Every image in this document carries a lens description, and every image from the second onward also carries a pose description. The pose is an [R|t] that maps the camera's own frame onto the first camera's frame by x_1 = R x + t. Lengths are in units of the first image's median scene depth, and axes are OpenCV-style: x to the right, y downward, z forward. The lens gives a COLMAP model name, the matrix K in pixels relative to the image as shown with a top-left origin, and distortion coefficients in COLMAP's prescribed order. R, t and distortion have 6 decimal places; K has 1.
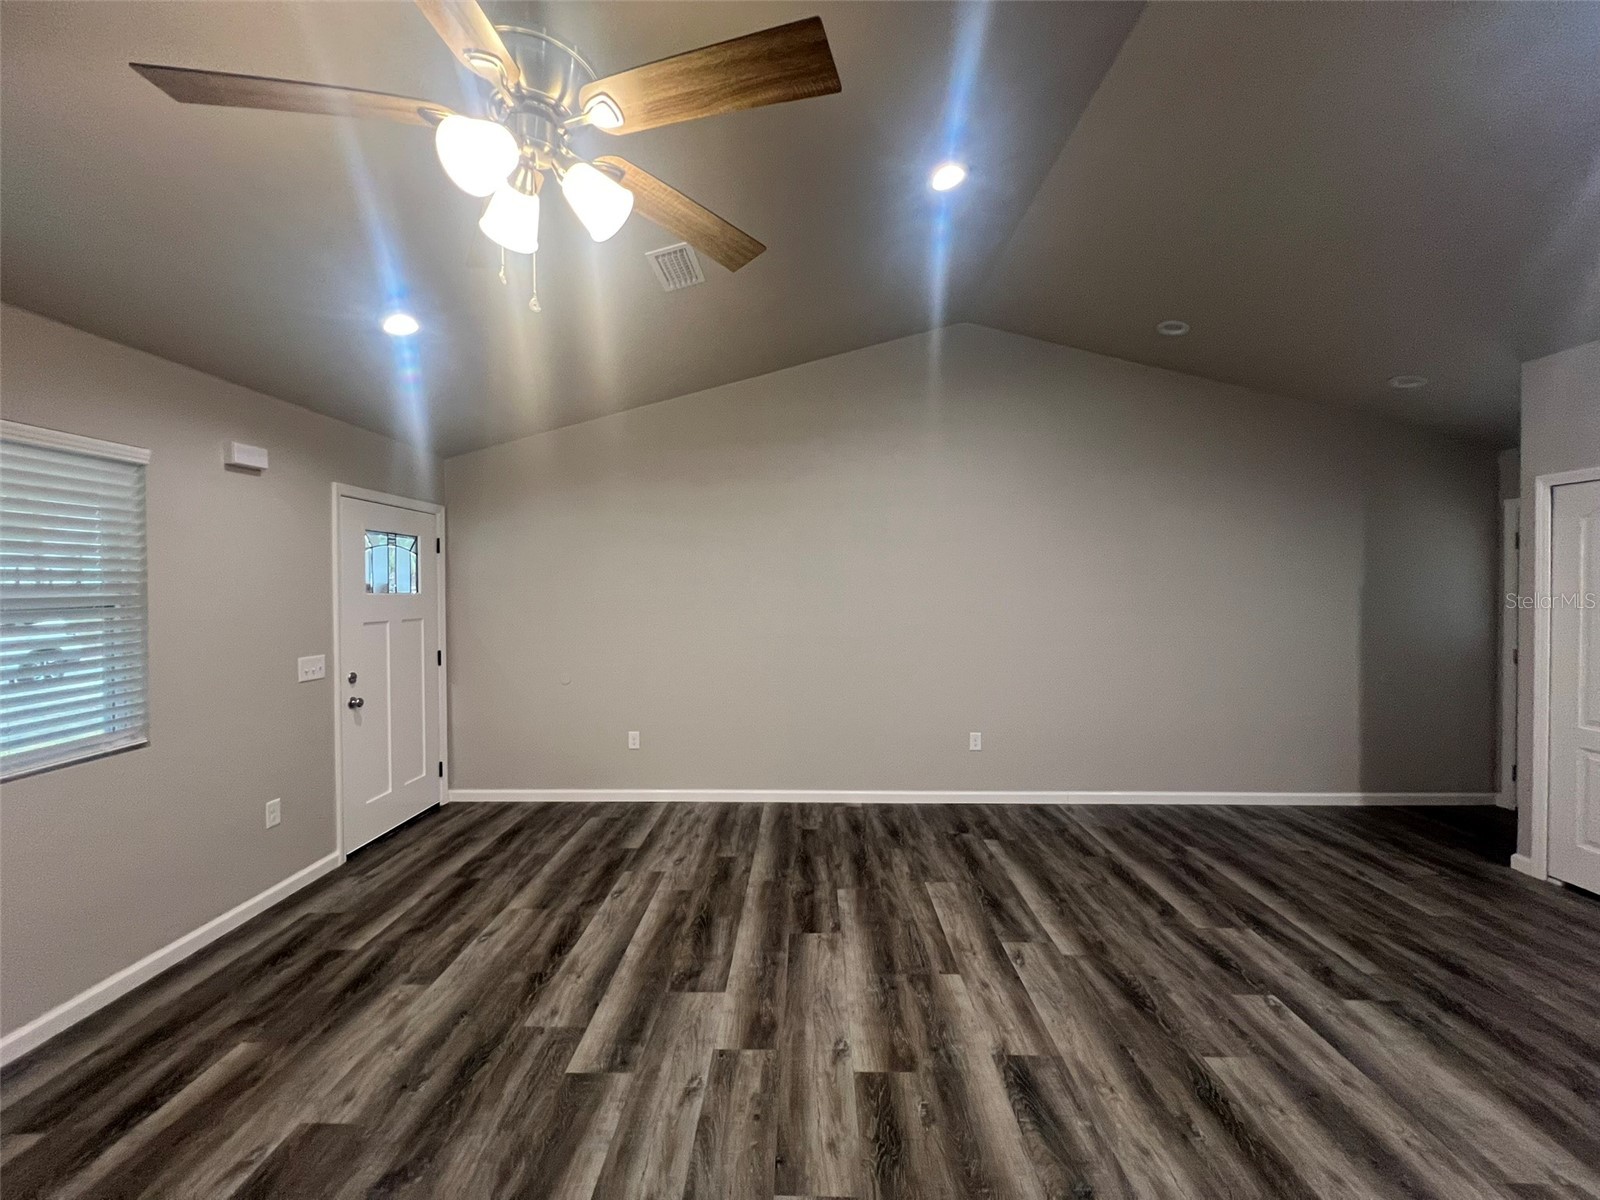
lens RADIAL K [[637.4, 0, 794.6], [0, 637.4, 595.8], [0, 0, 1]] dist [-0.002503, 0.000945]
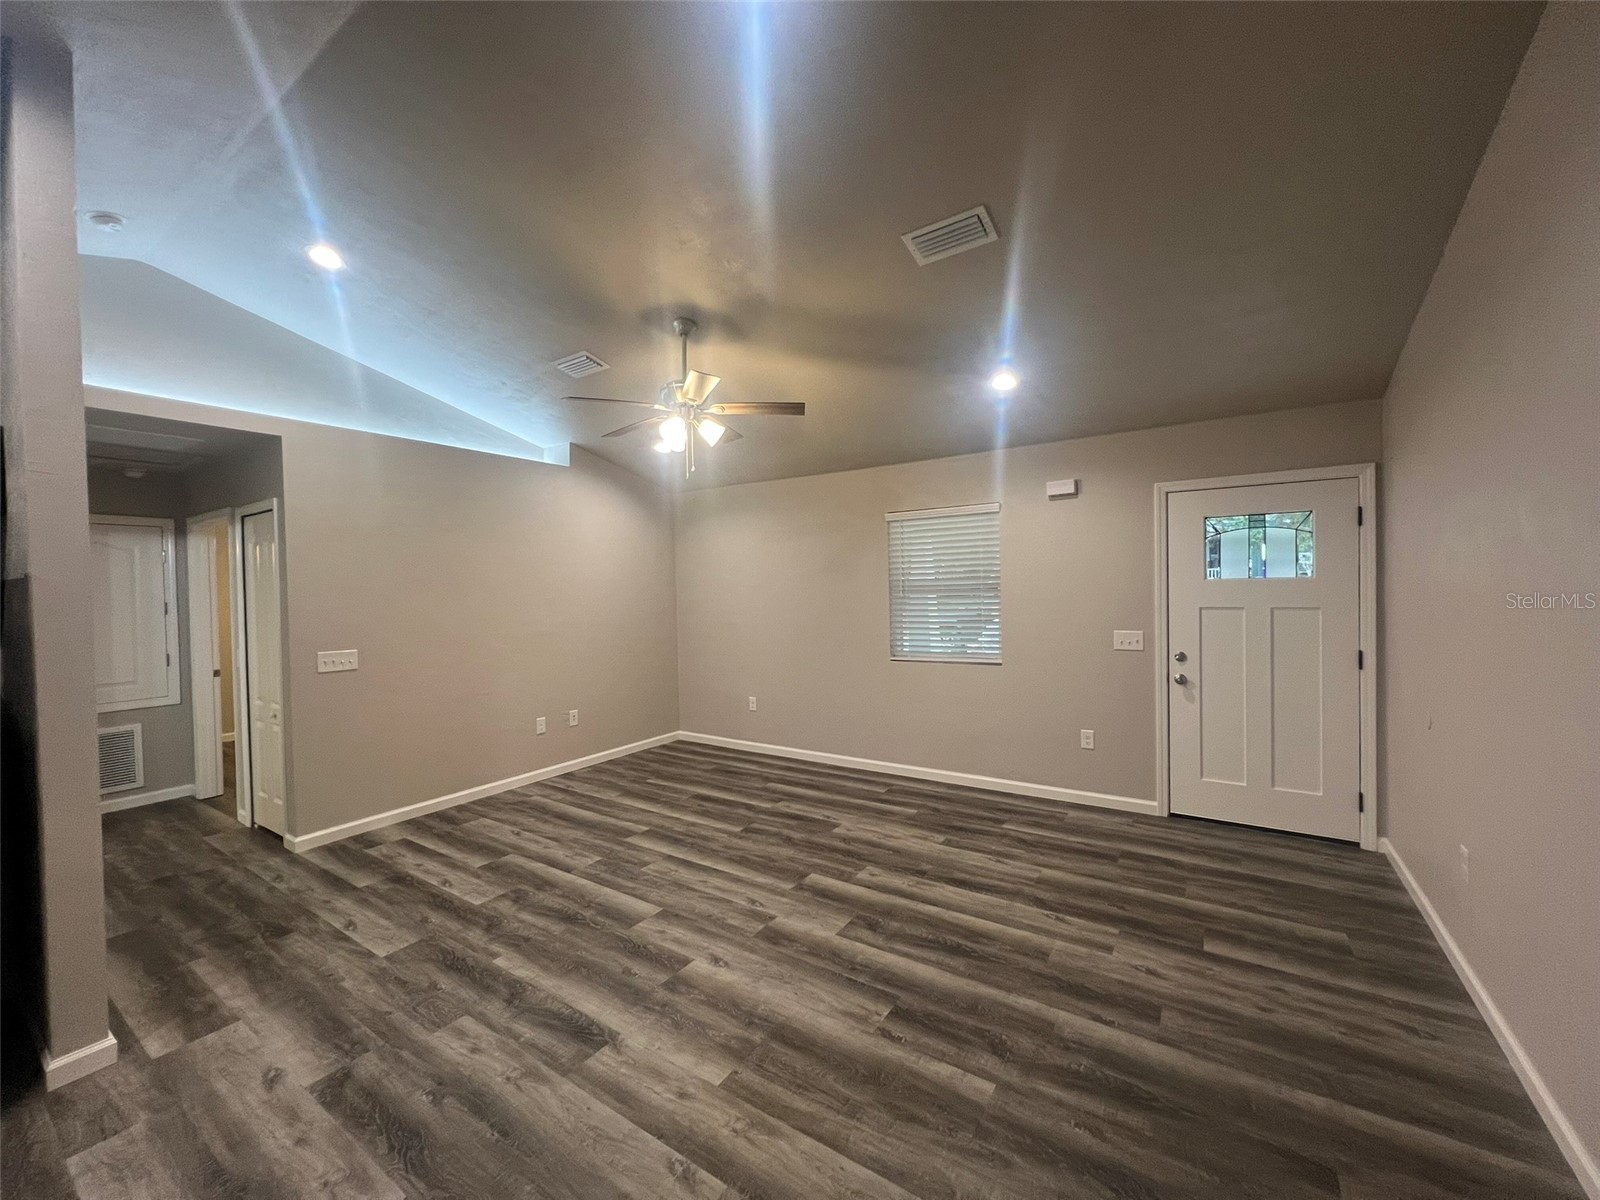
lens RADIAL K [[637.4, 0, 795.8], [0, 637.4, 599.8], [0, 0, 1]] dist [-0.002503, 0.000945]
pose [[-0.538088, 0.030342, -0.842342, 0.829688], [0.010452, 0.999515, 0.029327, -0.010765], [0.842824, 0.006976, -0.538145, 1.475556]]
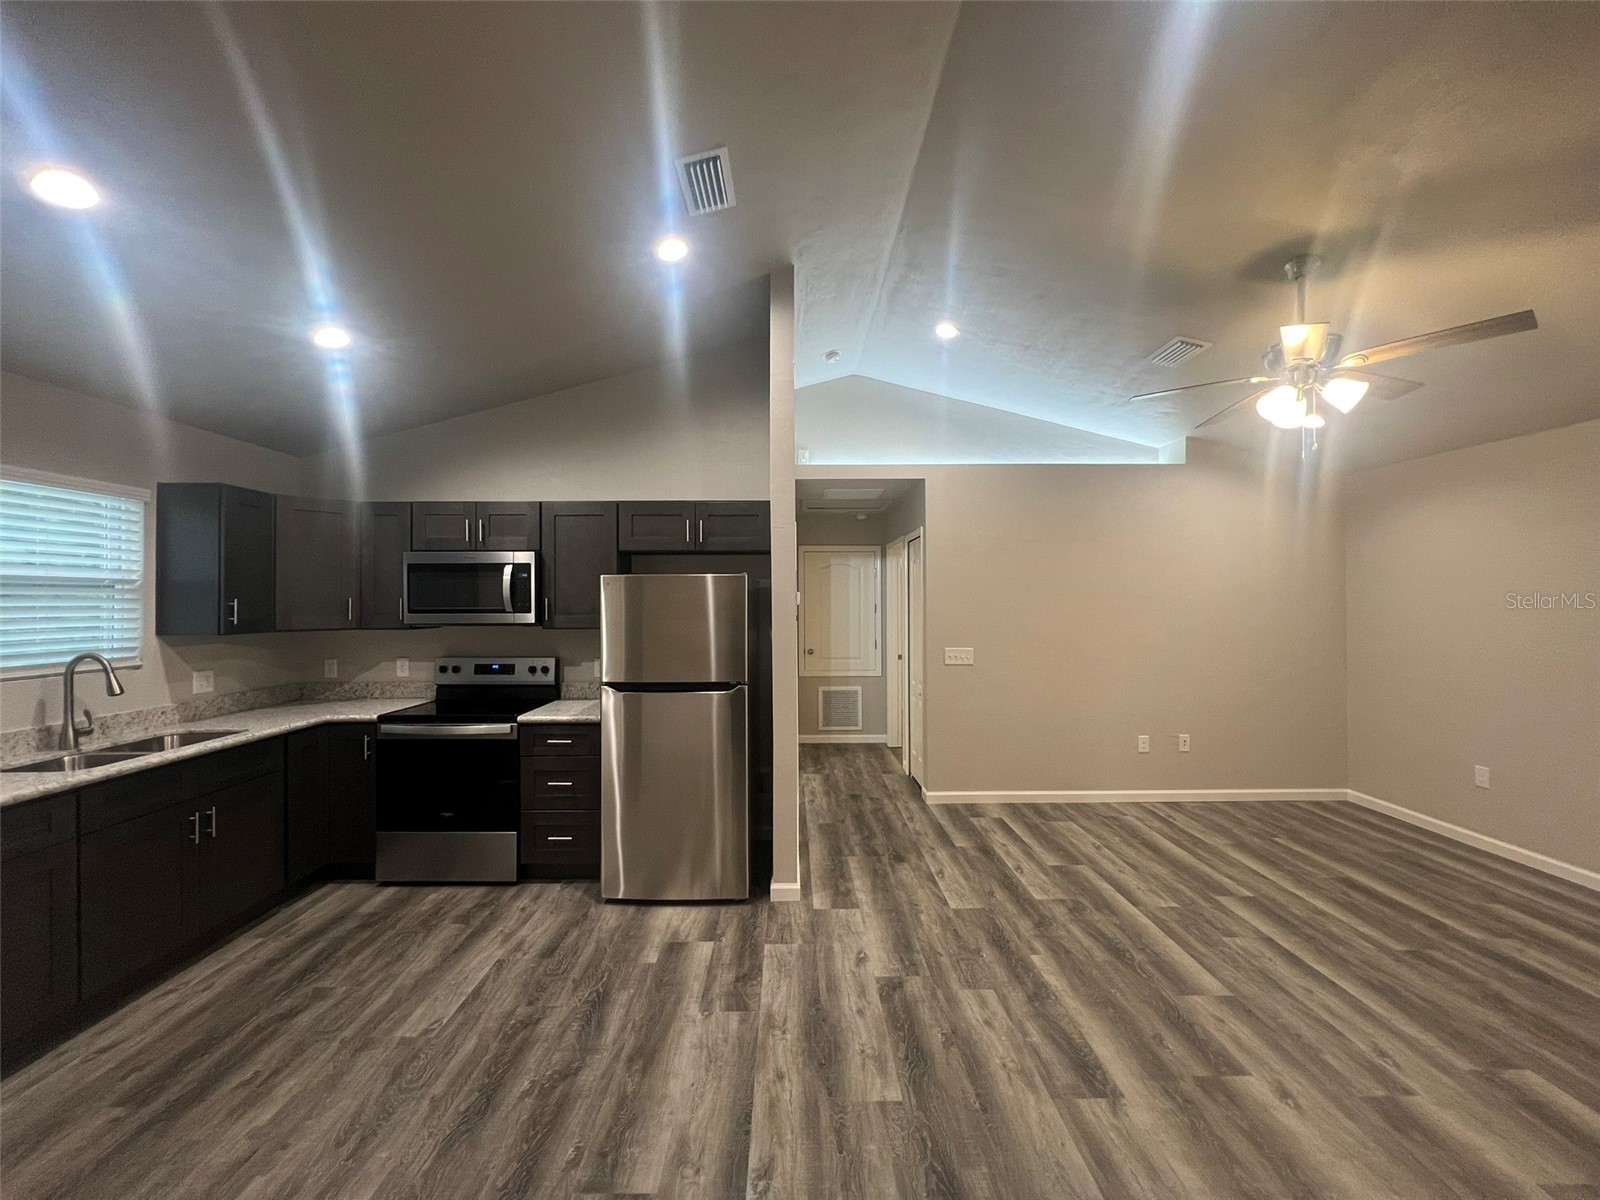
lens RADIAL K [[637.4, 0, 795.1], [0, 637.4, 599.7], [0, 0, 1]] dist [-0.002503, 0.000945]
pose [[-0.999458, 0.006871, -0.032181, 0.674366], [0.006492, 0.999908, 0.011882, -0.021057], [0.032260, 0.011666, -0.999411, 1.573105]]
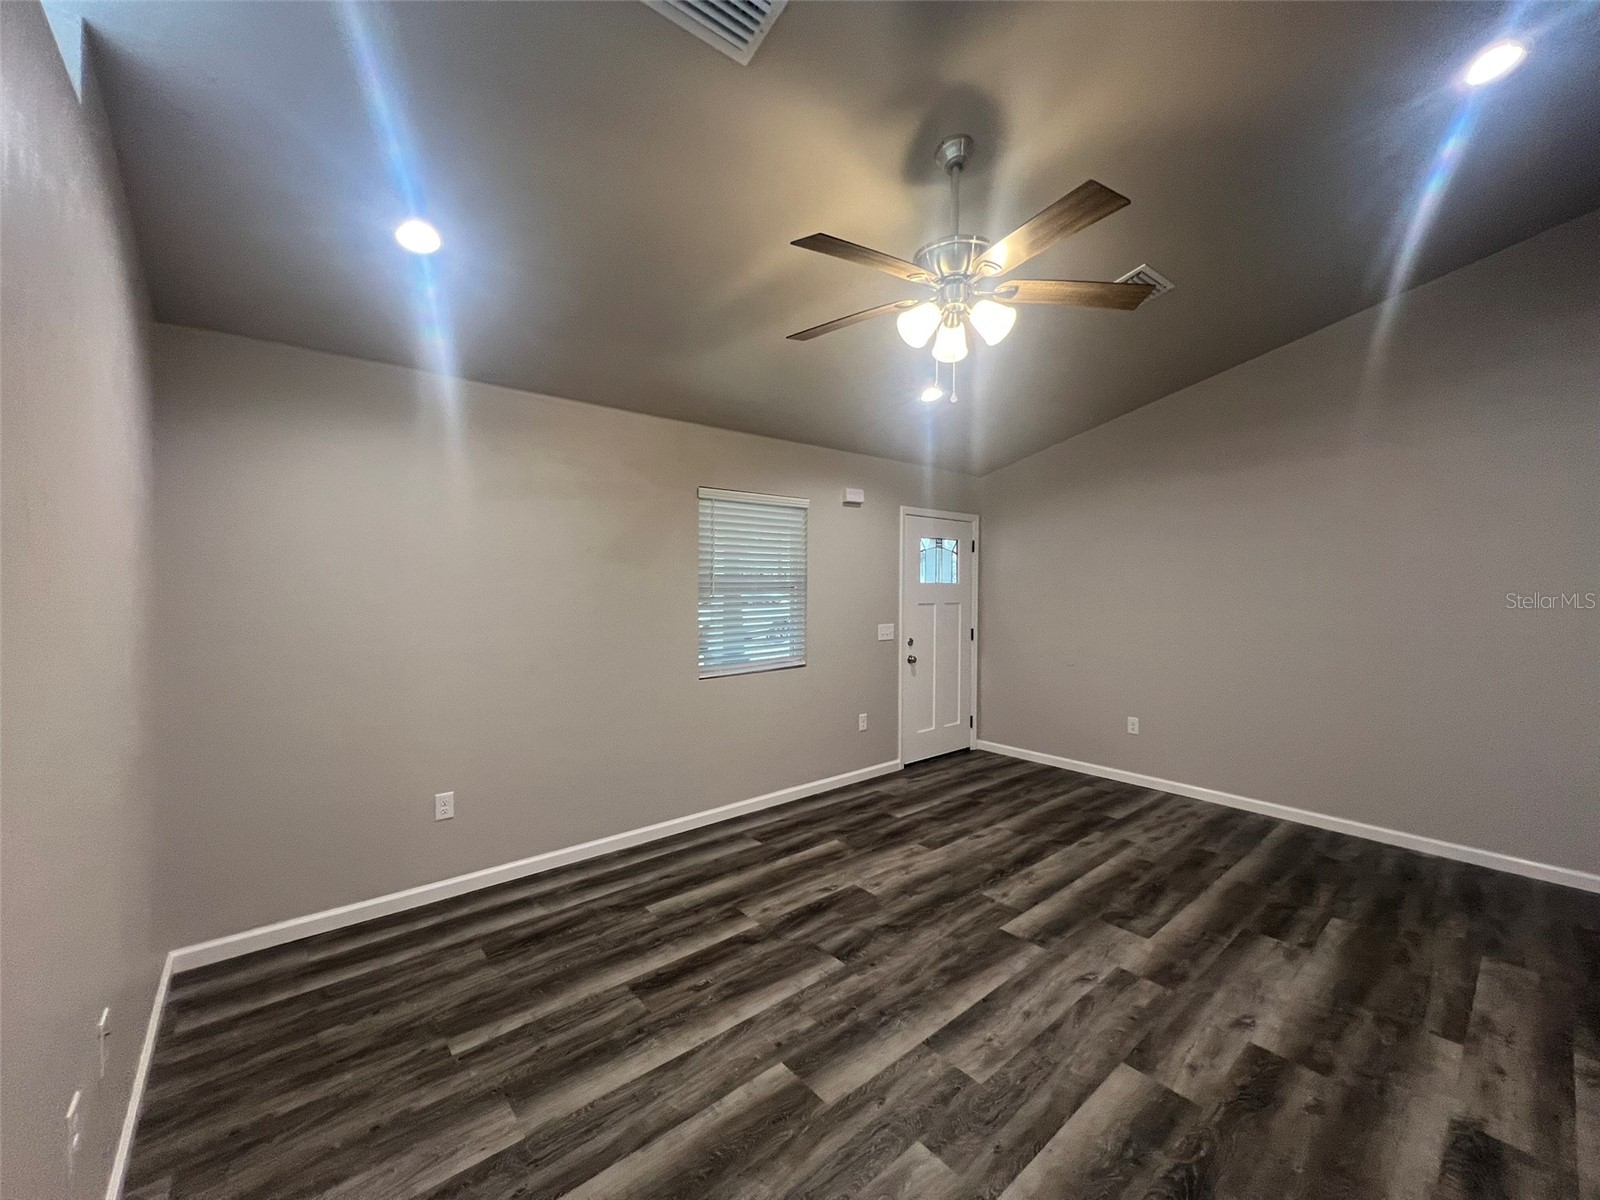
lens RADIAL K [[637.4, 0, 796.8], [0, 637.4, 591.7], [0, 0, 1]] dist [-0.002503, 0.000945]
pose [[0.661344, 0.016435, -0.749903, 0.295007], [-0.016555, 0.999836, 0.007313, 0.014772], [0.749900, 0.007578, 0.661508, -0.195052]]
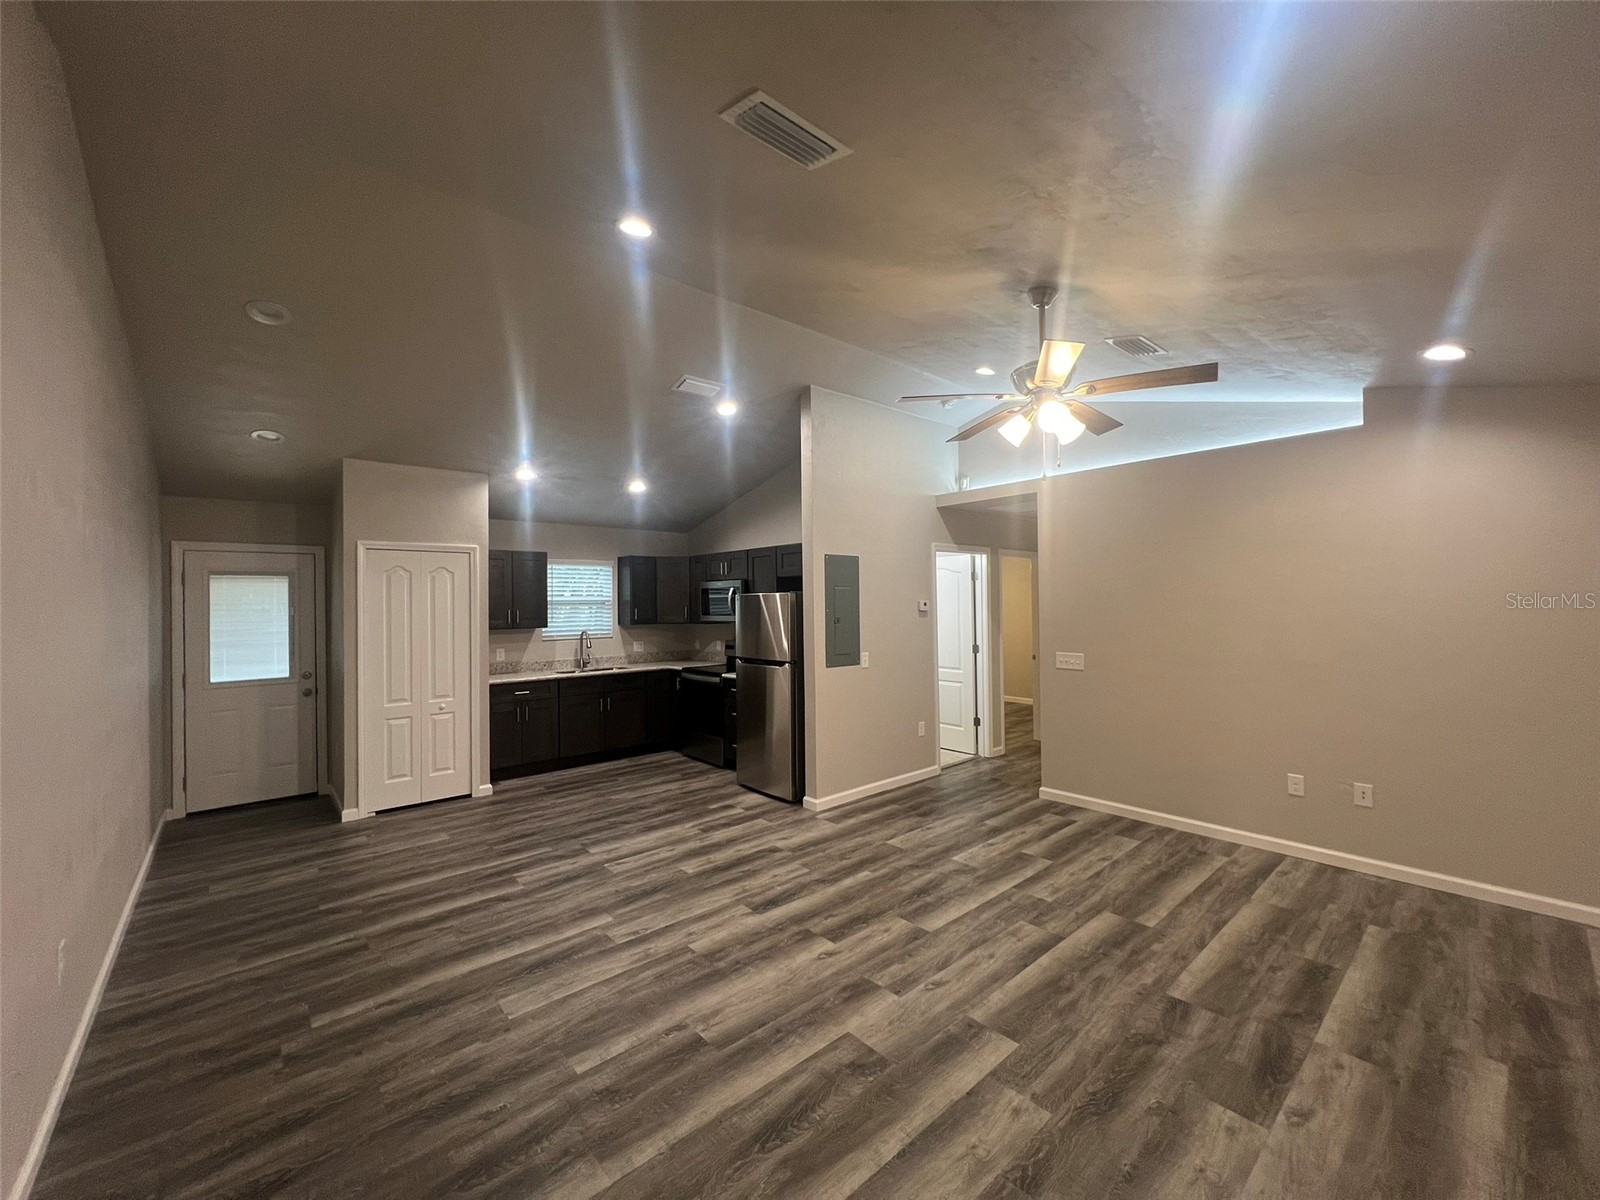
lens RADIAL K [[637.4, 0, 795.9], [0, 637.4, 597.0], [0, 0, 1]] dist [-0.002503, 0.000945]
pose [[-0.674223, 0.019423, 0.738272, -0.747344], [0.025131, 0.999679, -0.003349, -0.037056], [-0.738100, 0.016296, -0.674495, 1.620751]]
